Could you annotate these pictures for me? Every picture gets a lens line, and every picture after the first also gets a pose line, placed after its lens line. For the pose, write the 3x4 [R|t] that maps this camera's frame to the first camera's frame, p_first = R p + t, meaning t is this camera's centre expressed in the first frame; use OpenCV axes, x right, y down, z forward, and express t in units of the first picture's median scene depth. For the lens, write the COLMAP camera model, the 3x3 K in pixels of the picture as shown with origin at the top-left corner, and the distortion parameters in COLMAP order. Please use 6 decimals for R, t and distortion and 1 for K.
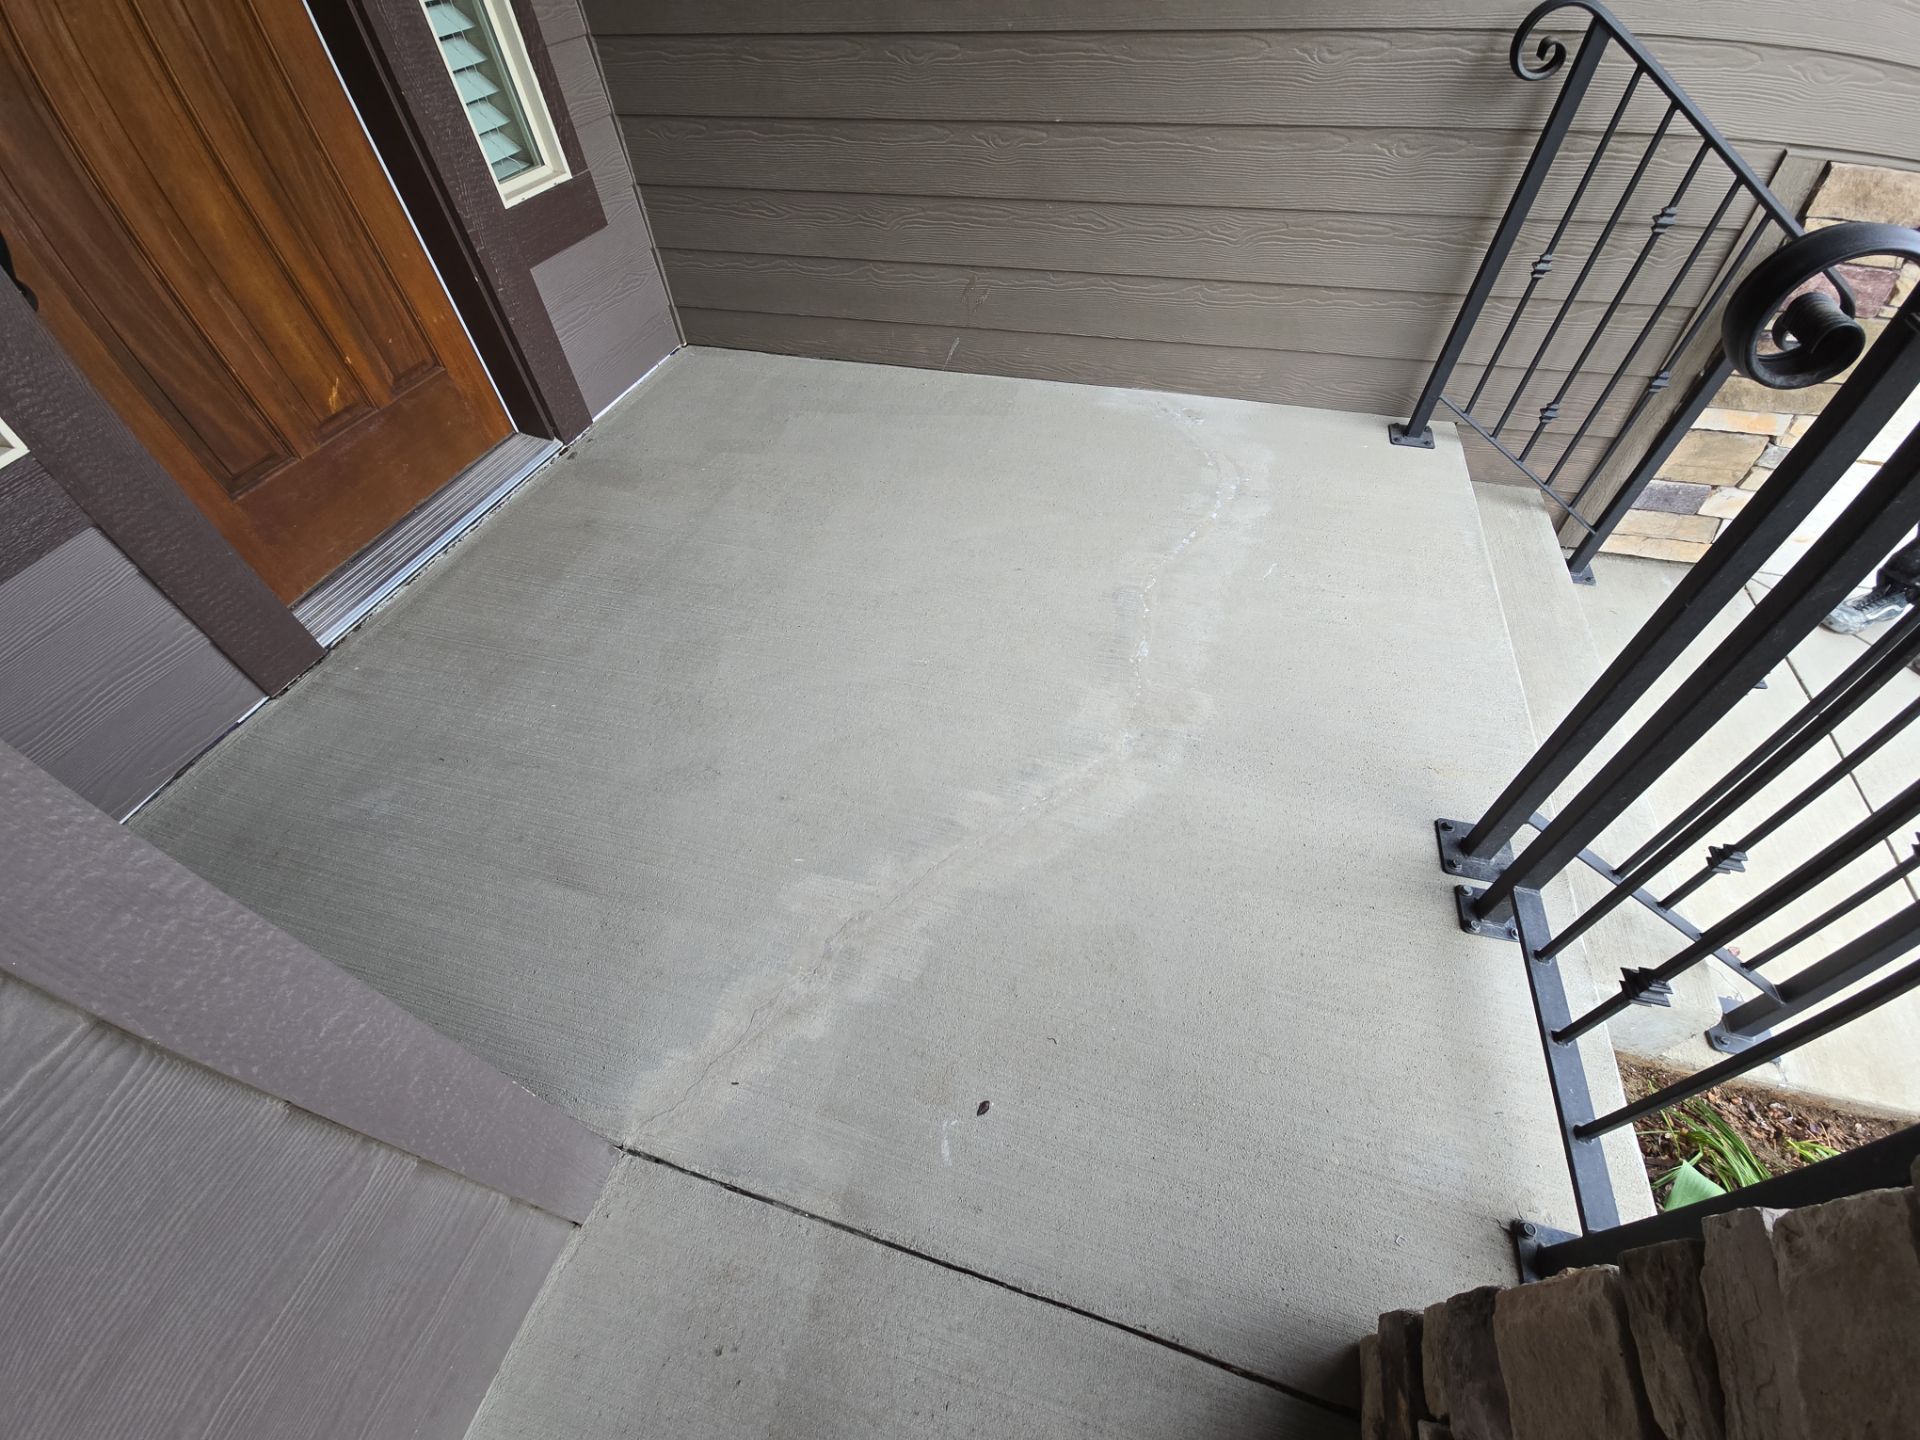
lens RADIAL K [[783.6, 0, 958.5], [0, 783.6, 723.5], [0, 0, 1]] dist [0.002867, -0.003477]
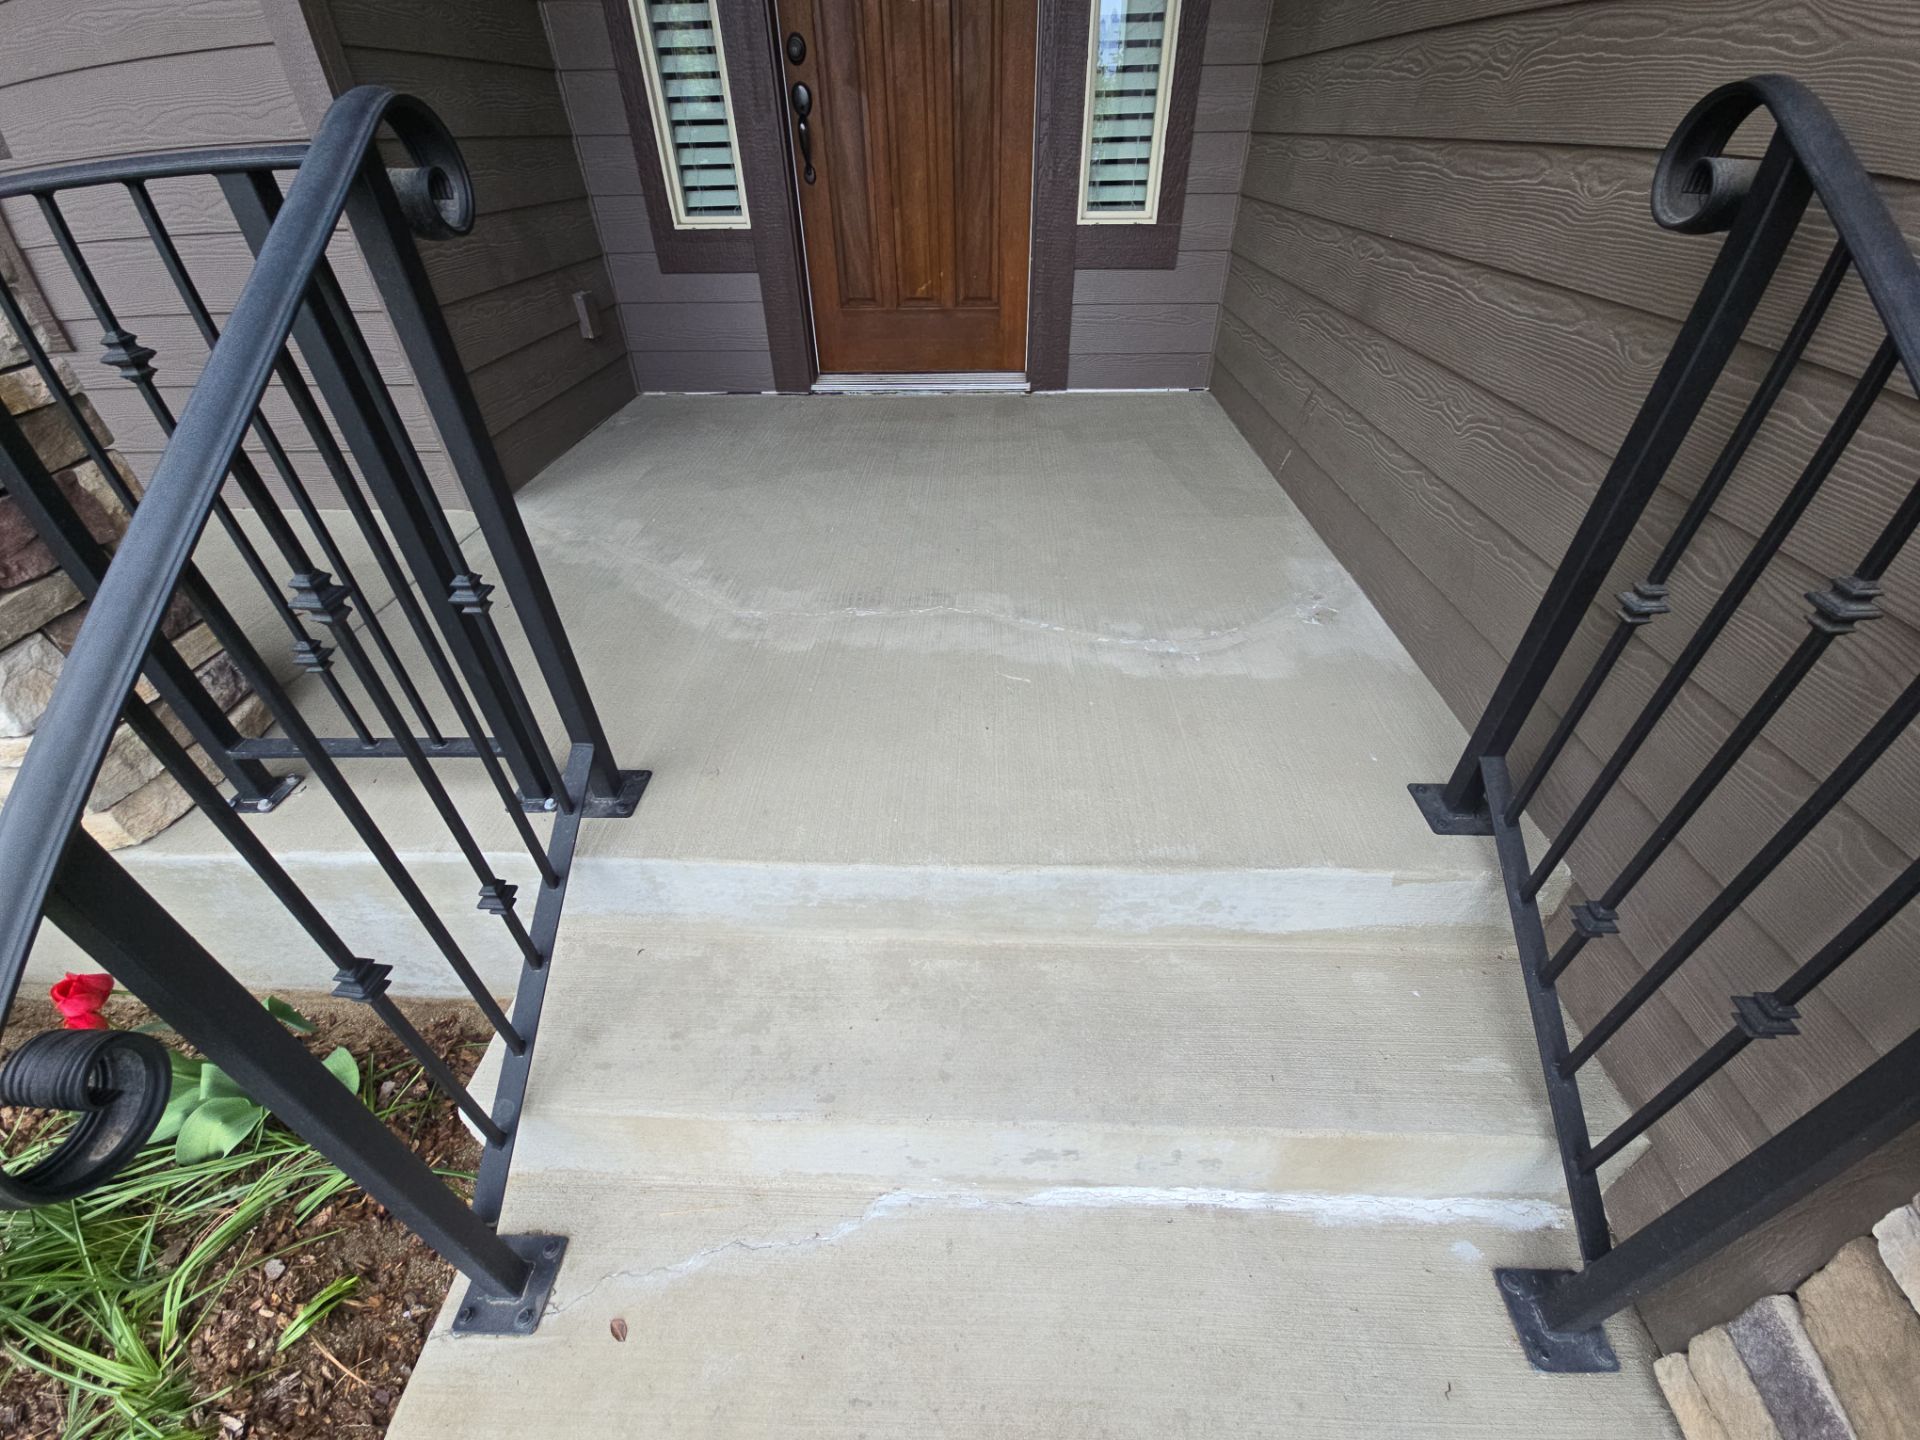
lens RADIAL K [[783.6, 0, 960.8], [0, 783.6, 716.4], [0, 0, 1]] dist [0.002867, -0.003477]
pose [[0.242699, 0.619537, -0.746506, 1.975848], [-0.719993, 0.630760, 0.289398, -0.700831], [0.650159, 0.467243, 0.599147, 0.847204]]
